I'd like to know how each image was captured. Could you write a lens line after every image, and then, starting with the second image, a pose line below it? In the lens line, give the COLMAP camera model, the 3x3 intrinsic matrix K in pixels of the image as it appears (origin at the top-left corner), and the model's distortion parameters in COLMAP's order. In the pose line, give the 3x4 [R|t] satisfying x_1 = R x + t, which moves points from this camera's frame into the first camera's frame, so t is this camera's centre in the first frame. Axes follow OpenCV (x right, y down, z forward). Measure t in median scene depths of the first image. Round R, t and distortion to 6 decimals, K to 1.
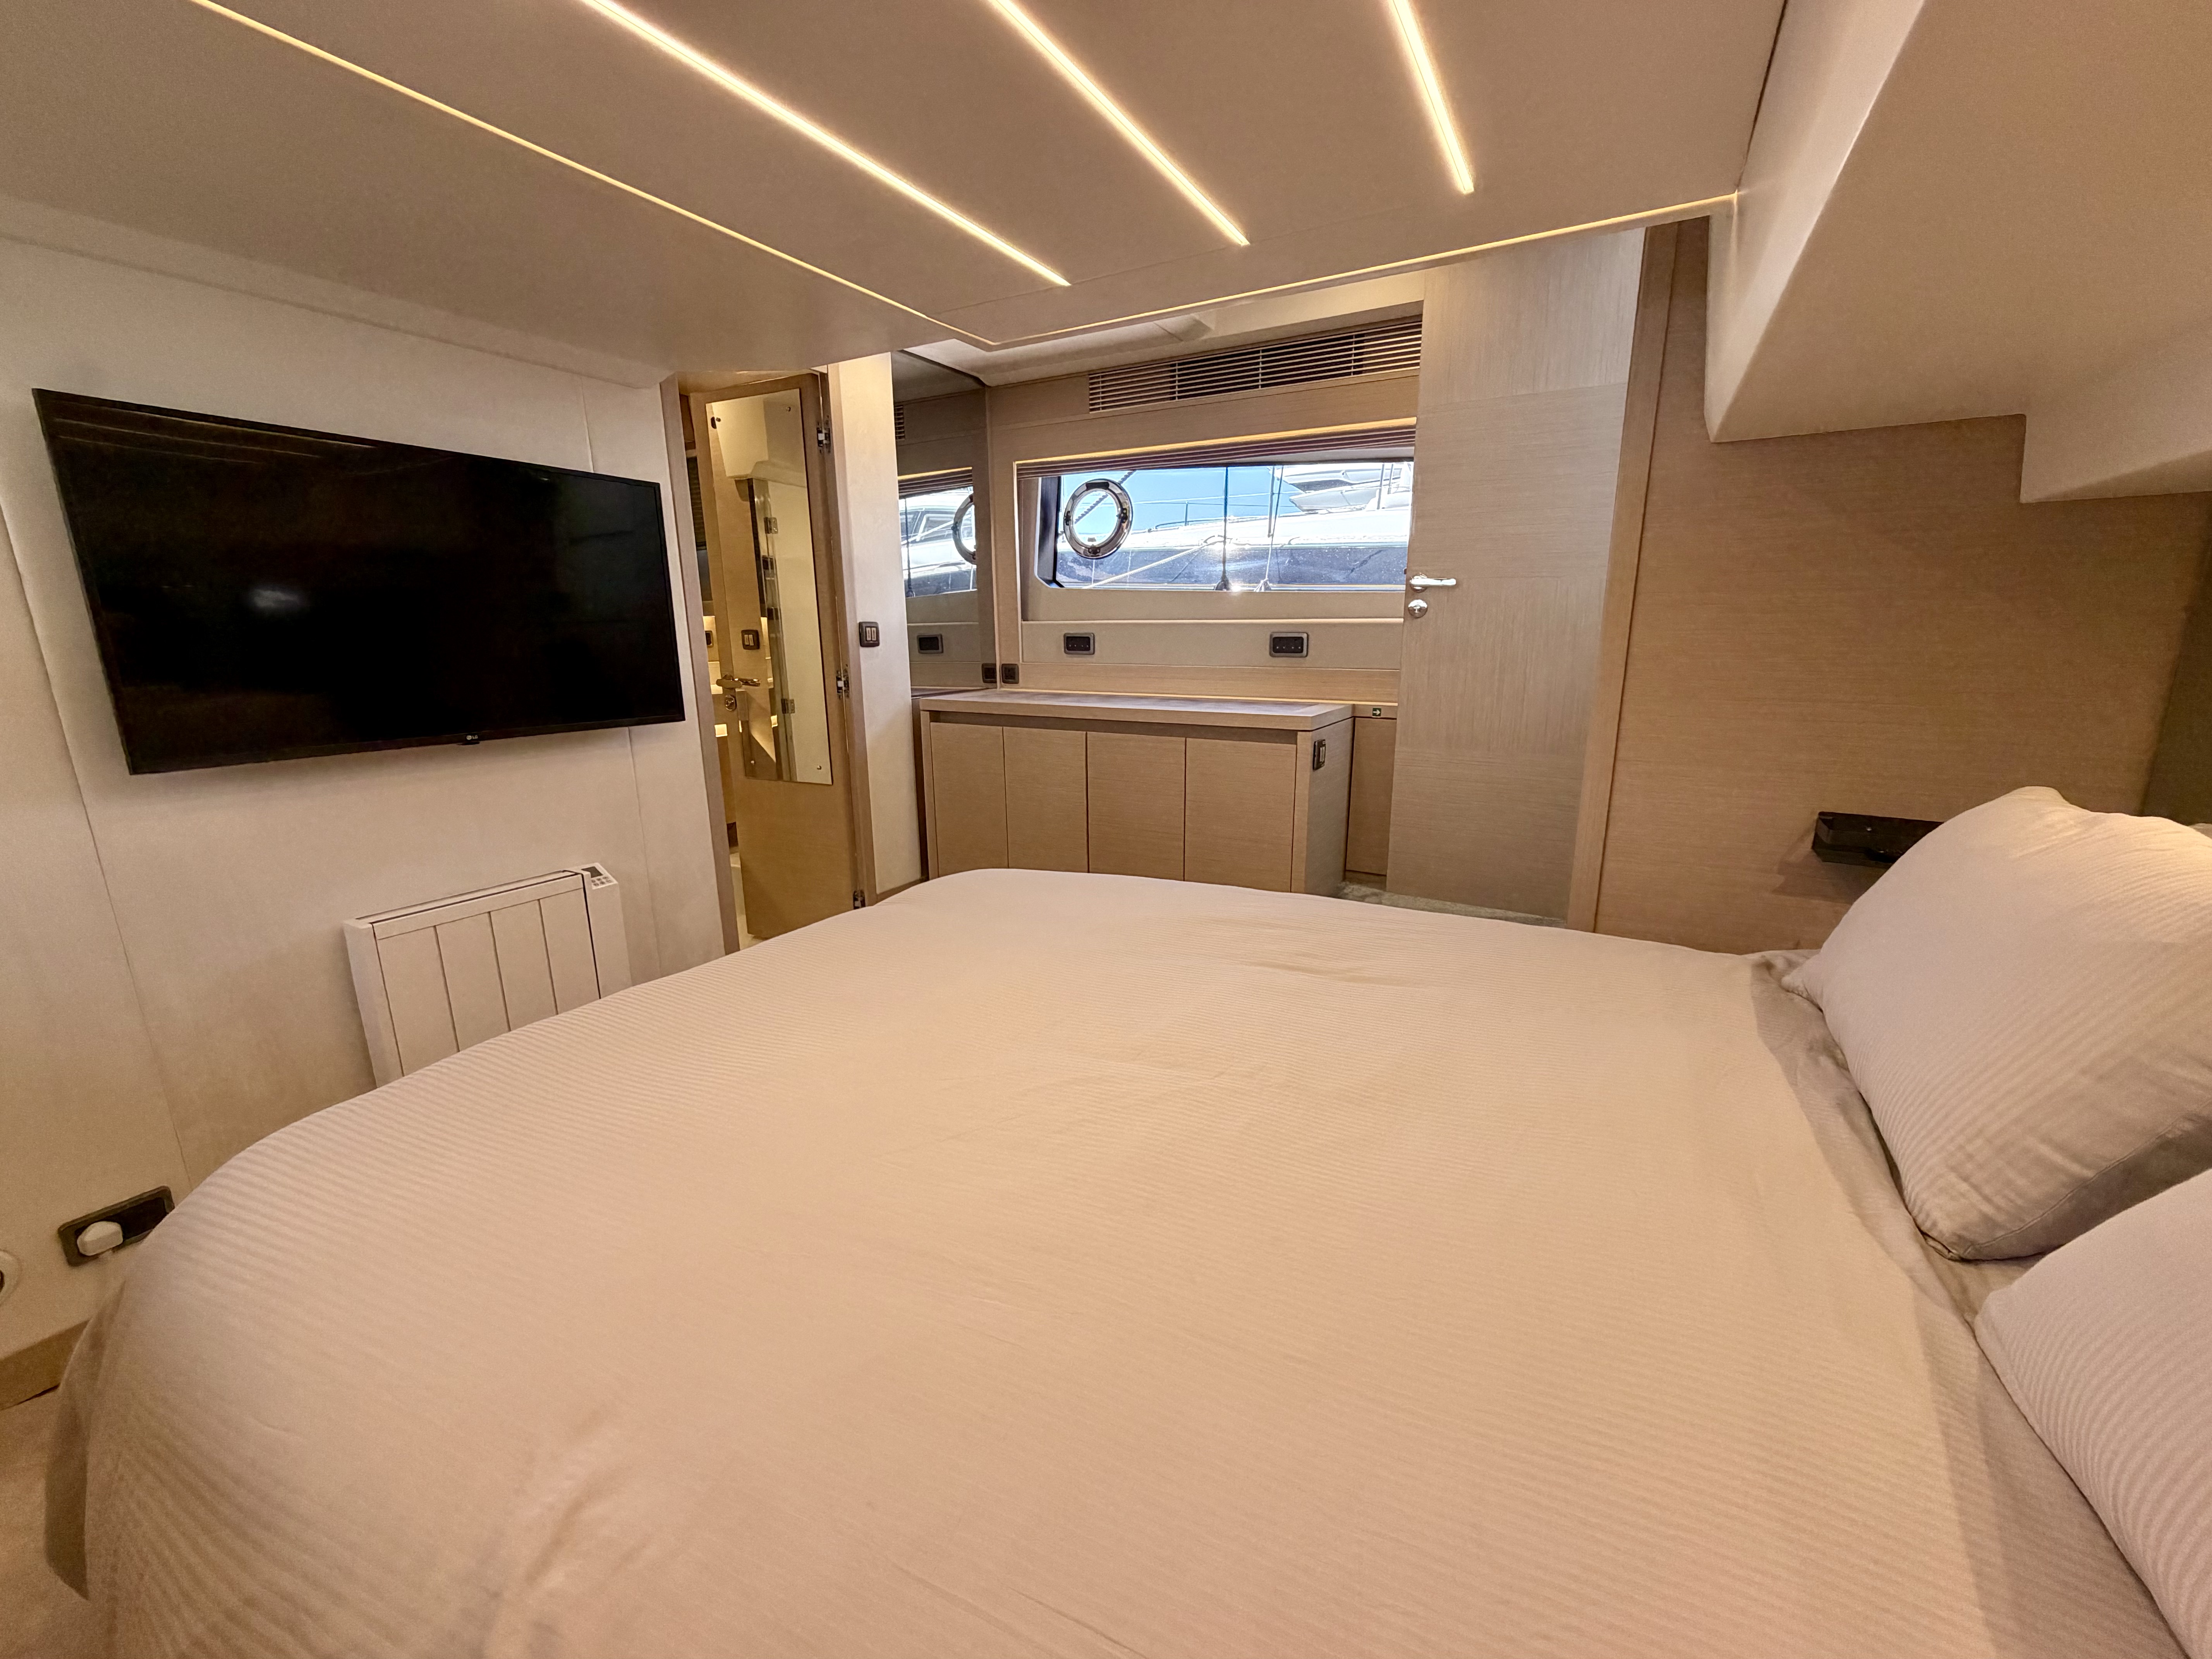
lens RADIAL K [[890.8, 0, 1106.0], [0, 890.8, 829.5], [0, 0, 1]] dist [0.000747, 0.000158]
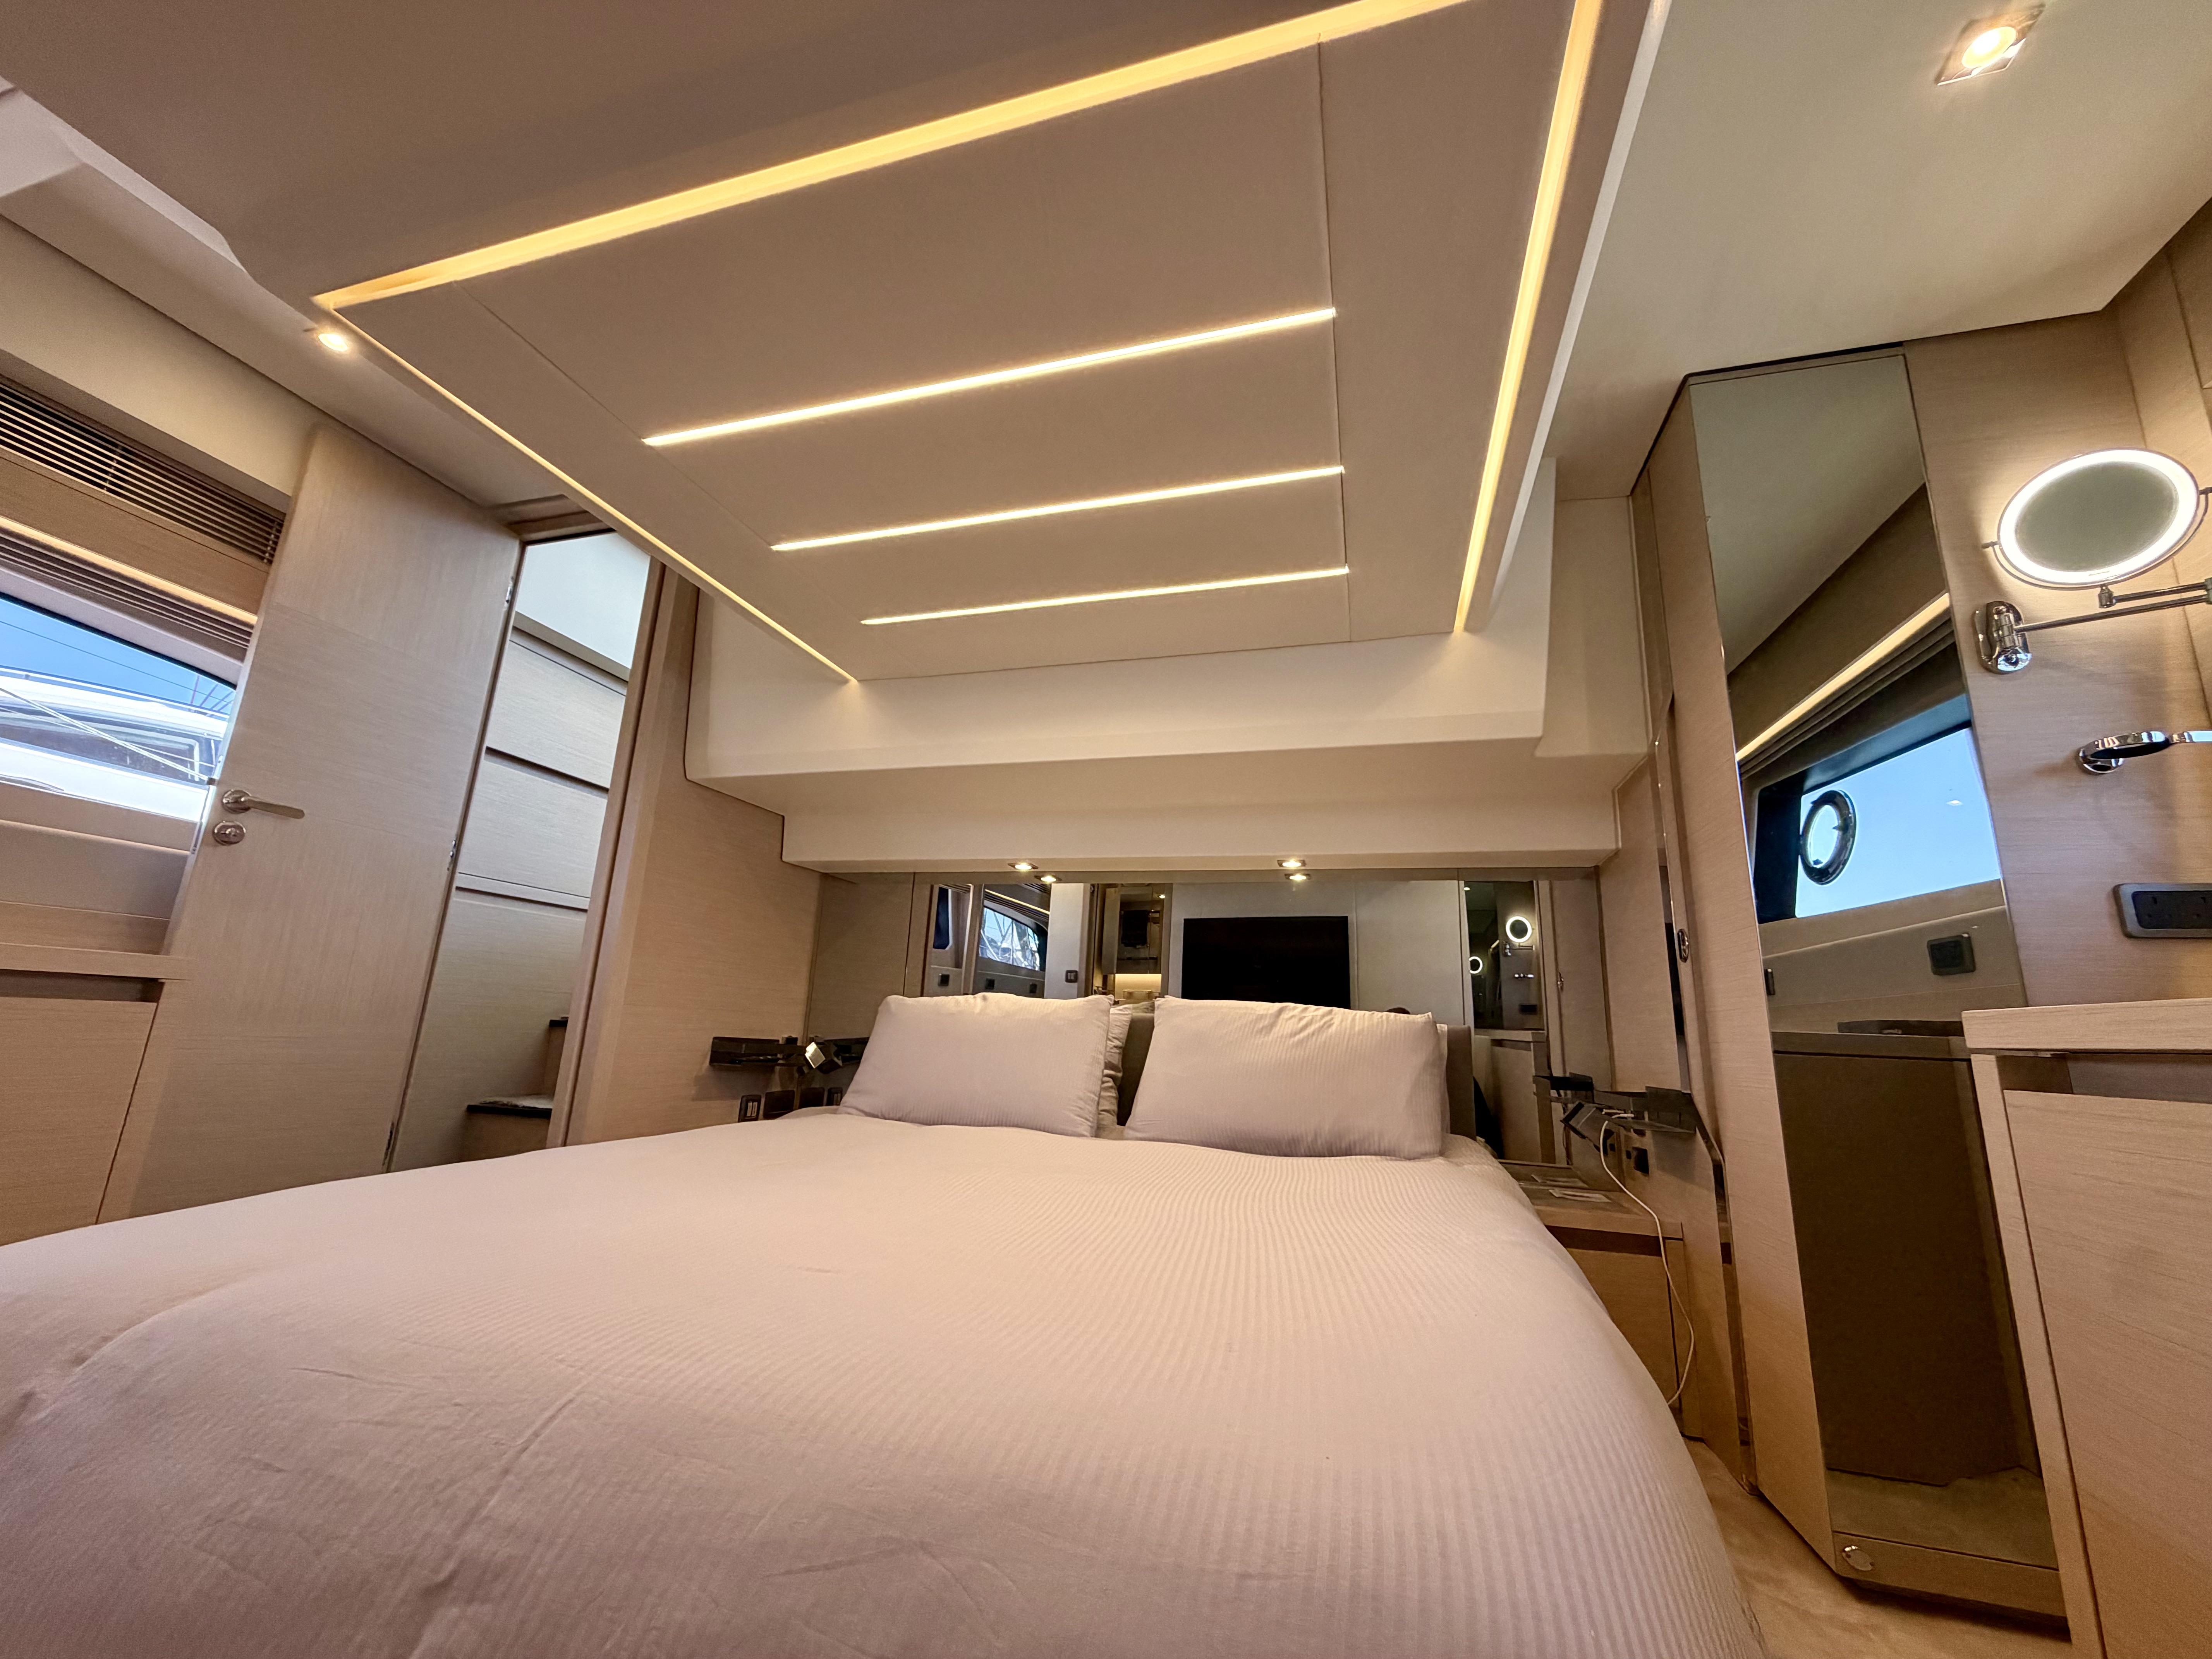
lens RADIAL K [[883.8, 0, 1106.0], [0, 883.8, 829.5], [0, 0, 1]] dist [-0.019740, 0.000174]
pose [[-0.228074, 0.215683, 0.949454, -0.538102], [0.184813, 0.967017, -0.175278, 0.014819], [-0.955943, 0.135495, -0.260412, 0.481628]]
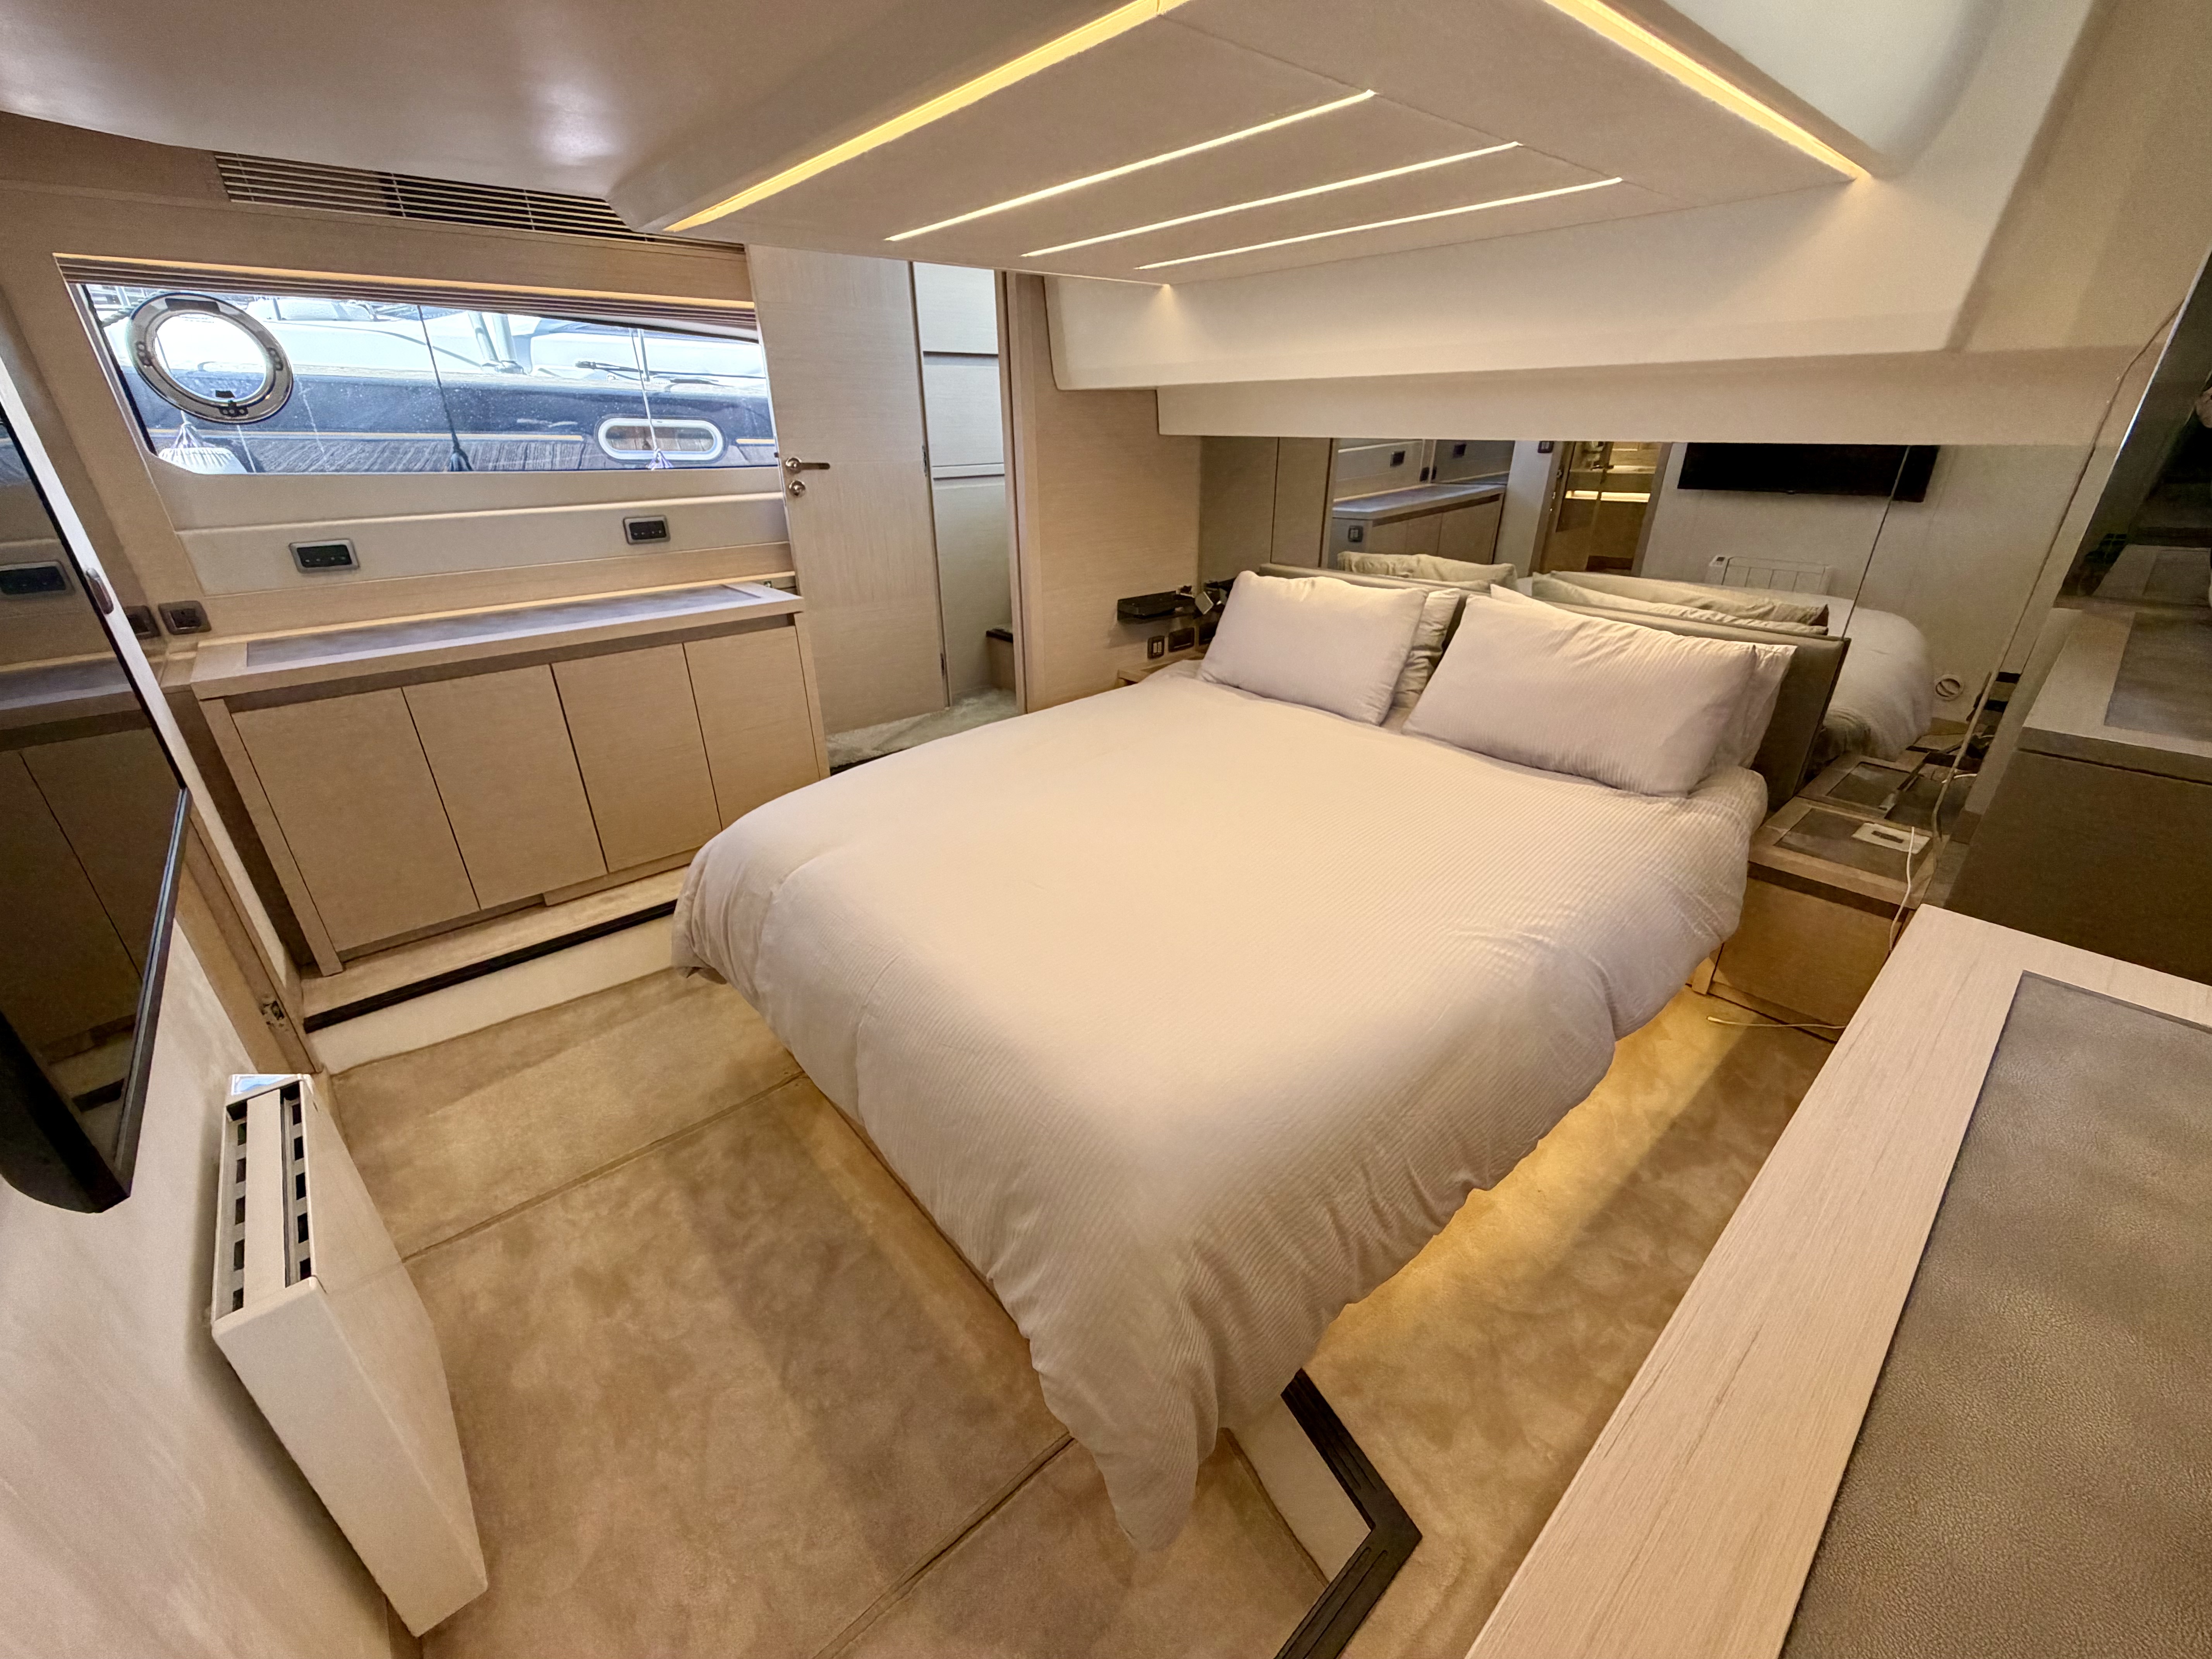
lens RADIAL K [[890.8, 0, 1106.0], [0, 890.8, 829.5], [0, 0, 1]] dist [0.000747, 0.000158]
pose [[0.327162, -0.396531, 0.857746, -0.695958], [0.220934, 0.914638, 0.338563, -0.149829], [-0.918778, 0.078740, 0.386843, 0.221729]]
